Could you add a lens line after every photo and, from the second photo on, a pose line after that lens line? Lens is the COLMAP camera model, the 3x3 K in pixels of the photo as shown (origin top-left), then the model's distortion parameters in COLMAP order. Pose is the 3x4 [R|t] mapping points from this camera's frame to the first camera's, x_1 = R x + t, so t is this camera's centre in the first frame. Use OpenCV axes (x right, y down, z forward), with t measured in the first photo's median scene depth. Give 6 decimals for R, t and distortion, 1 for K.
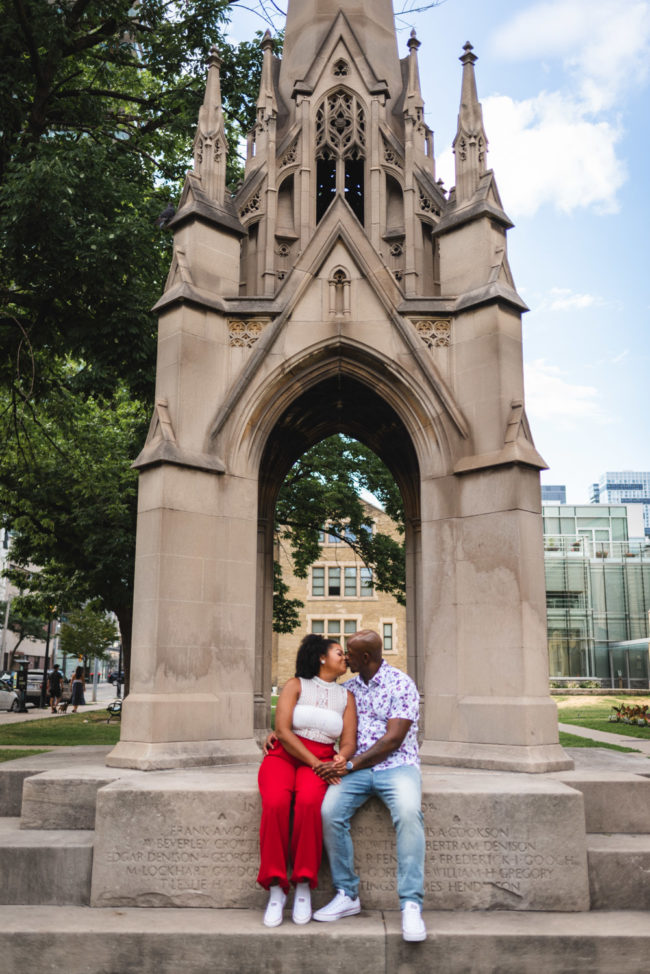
lens RADIAL K [[914.3, 0, 321.5], [0, 914.3, 491.2], [0, 0, 1]] dist [0.016730, 0.000000]
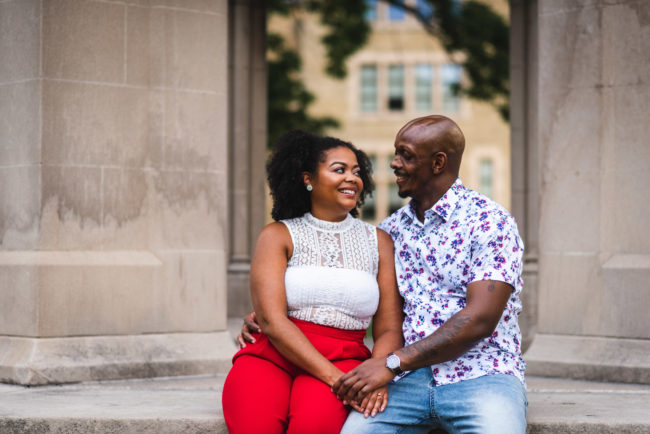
lens RADIAL K [[1539.2, 0, 325.7], [0, 1539.2, 217.5], [0, 0, 1]] dist [-0.019467, 0.000000]
pose [[0.999480, -0.003324, -0.032087, 0.016333], [0.009029, 0.983750, 0.179316, 0.038747], [0.030969, -0.179512, 0.983268, 0.107414]]
